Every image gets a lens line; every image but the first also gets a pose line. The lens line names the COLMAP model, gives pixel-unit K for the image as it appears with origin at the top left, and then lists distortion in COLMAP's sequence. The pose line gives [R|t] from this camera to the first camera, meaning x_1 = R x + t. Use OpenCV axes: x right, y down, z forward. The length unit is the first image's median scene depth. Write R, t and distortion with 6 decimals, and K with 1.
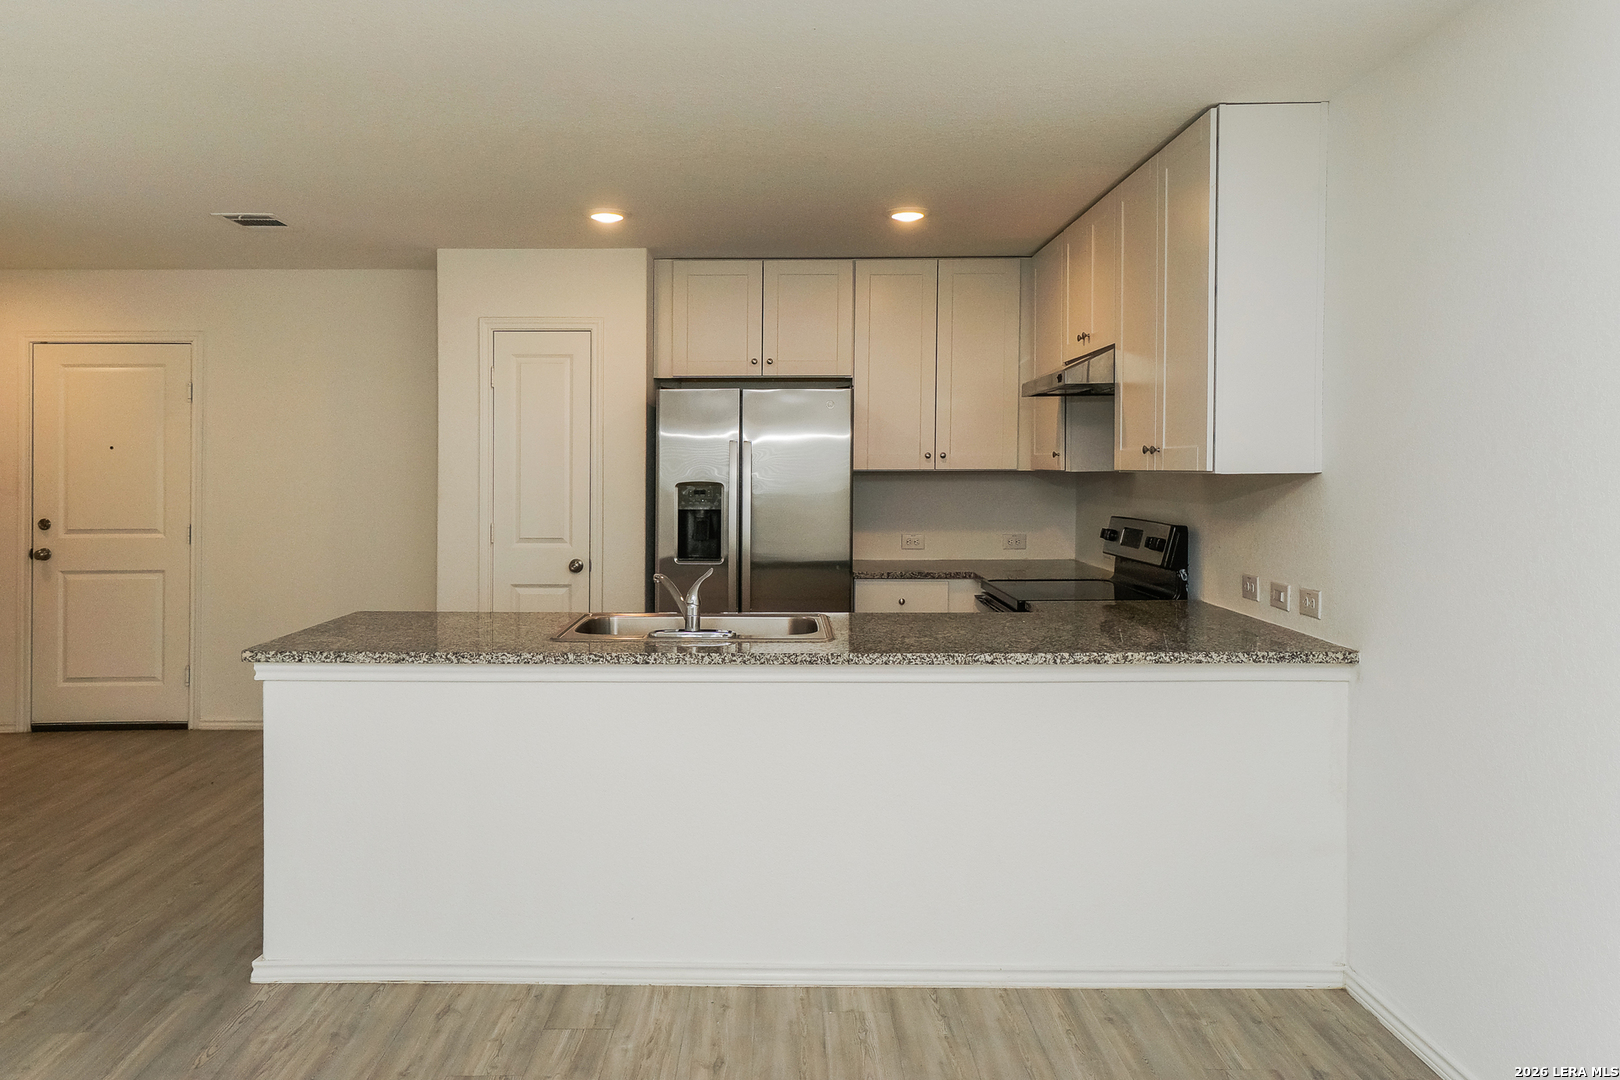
lens RADIAL K [[872.2, 0, 811.0], [0, 872.2, 458.6], [0, 0, 1]] dist [-0.001899, 0.001572]
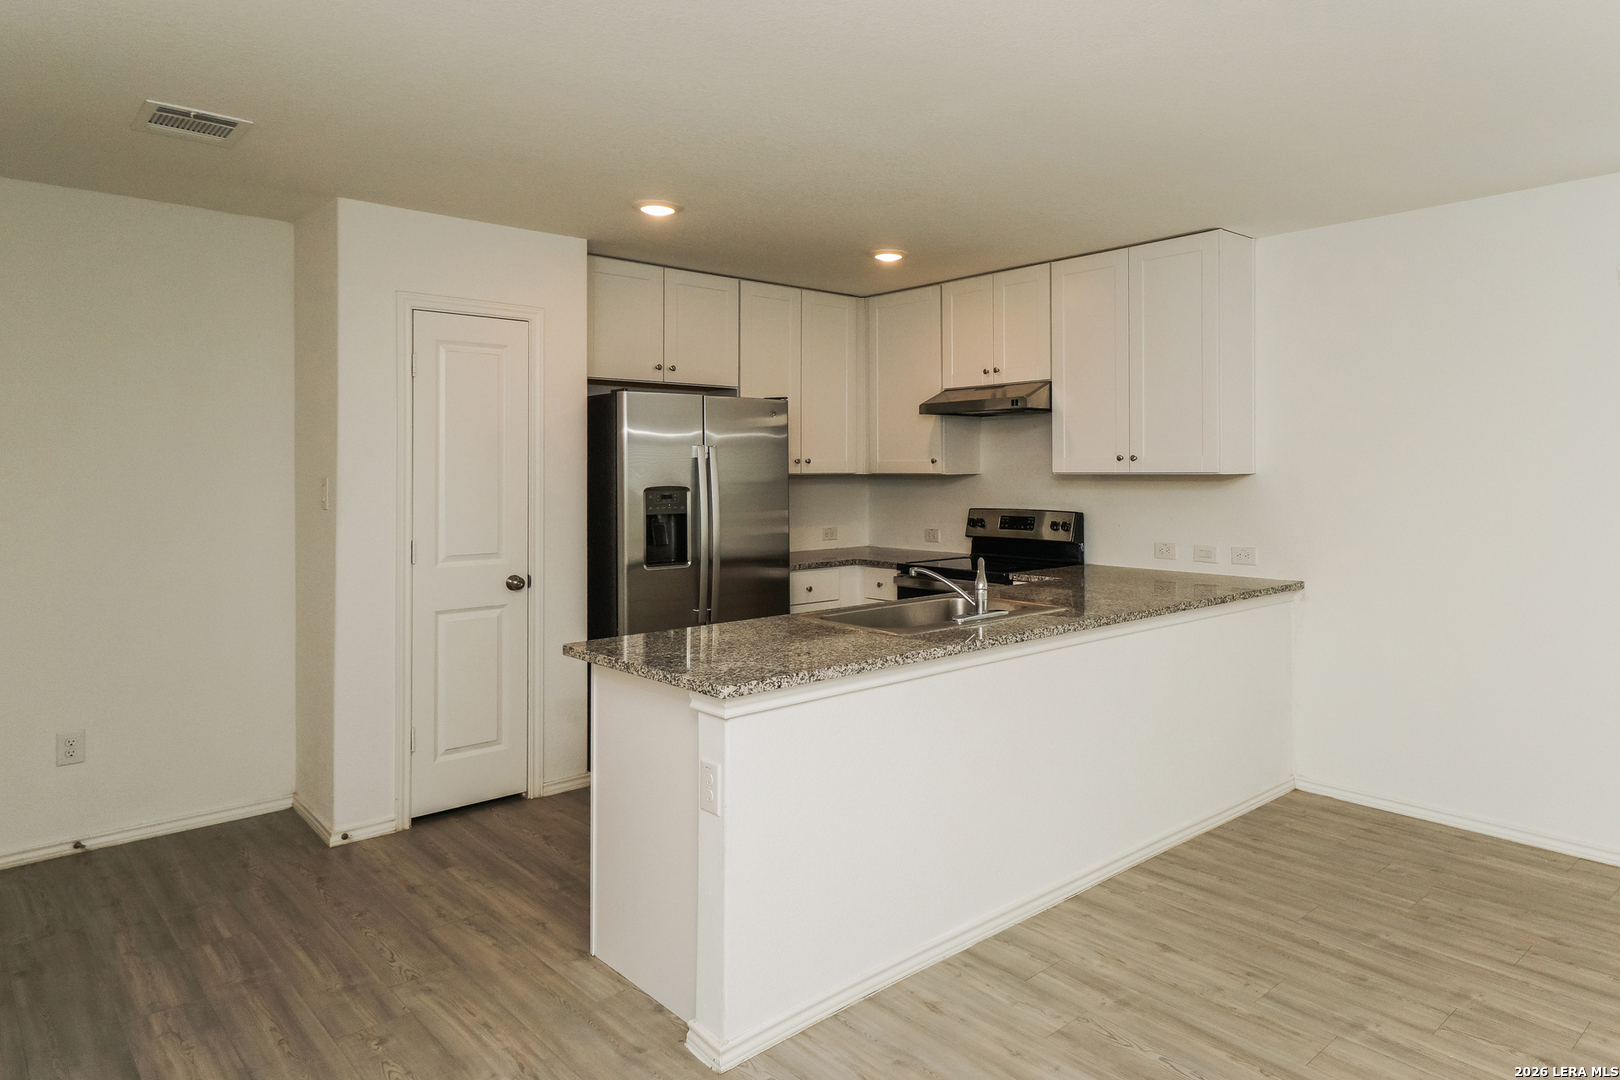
lens RADIAL K [[833.7, 0, 722.8], [0, 833.7, 475.7], [0, 0, 1]] dist [0.024209, 0.000139]
pose [[0.811364, -0.007512, 0.584493, -0.823183], [-0.000655, 0.999905, 0.013760, 0.001748], [-0.584541, -0.011547, 0.811282, 0.244730]]
